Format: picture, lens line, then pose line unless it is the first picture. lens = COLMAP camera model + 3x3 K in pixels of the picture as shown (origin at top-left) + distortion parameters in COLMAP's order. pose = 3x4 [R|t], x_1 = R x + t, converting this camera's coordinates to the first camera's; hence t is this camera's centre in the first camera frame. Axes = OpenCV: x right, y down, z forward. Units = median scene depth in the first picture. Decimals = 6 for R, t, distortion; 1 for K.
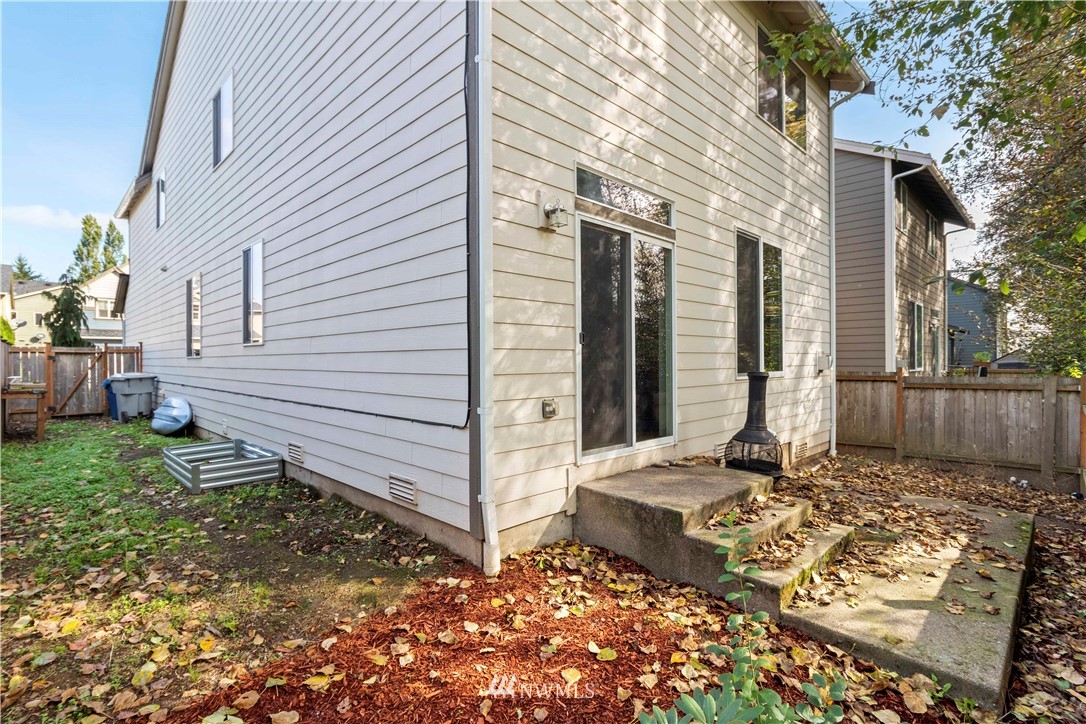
lens RADIAL K [[500.6, 0, 539.2], [0, 500.6, 360.3], [0, 0, 1]] dist [-0.000343, 0.000864]
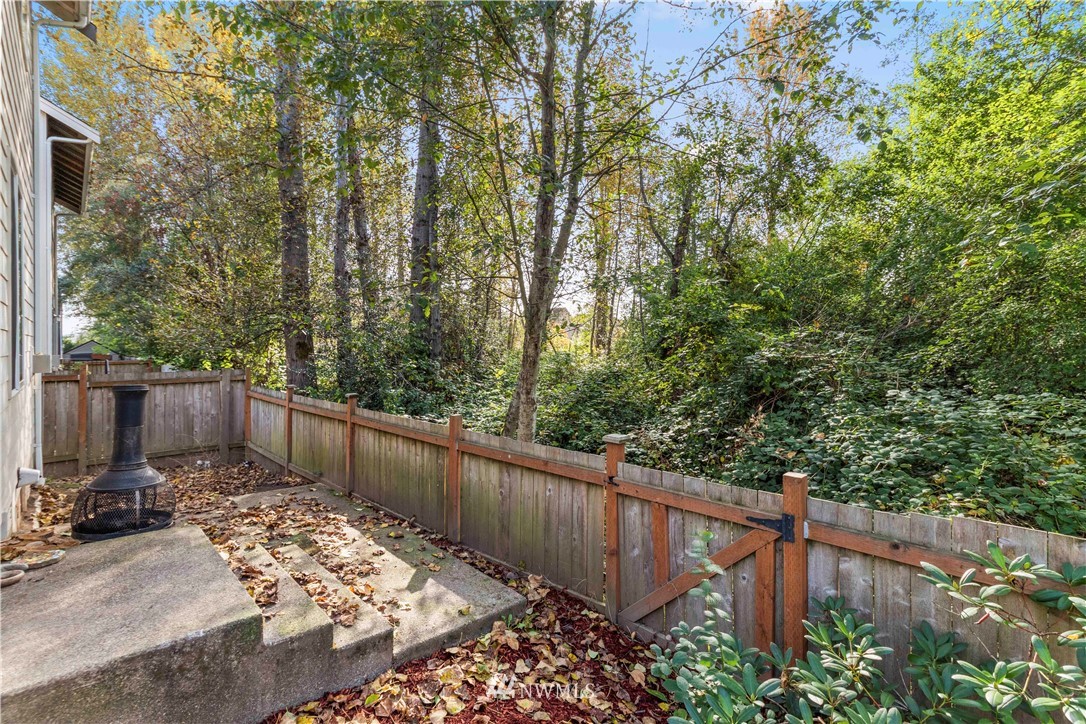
lens RADIAL K [[500.6, 0, 520.1], [0, 500.6, 347.3], [0, 0, 1]] dist [-0.000343, 0.000864]
pose [[0.045931, 0.001199, 0.998944, -0.309850], [0.002882, 0.999995, -0.001333, -0.035364], [-0.998940, 0.002940, 0.045927, 0.563792]]
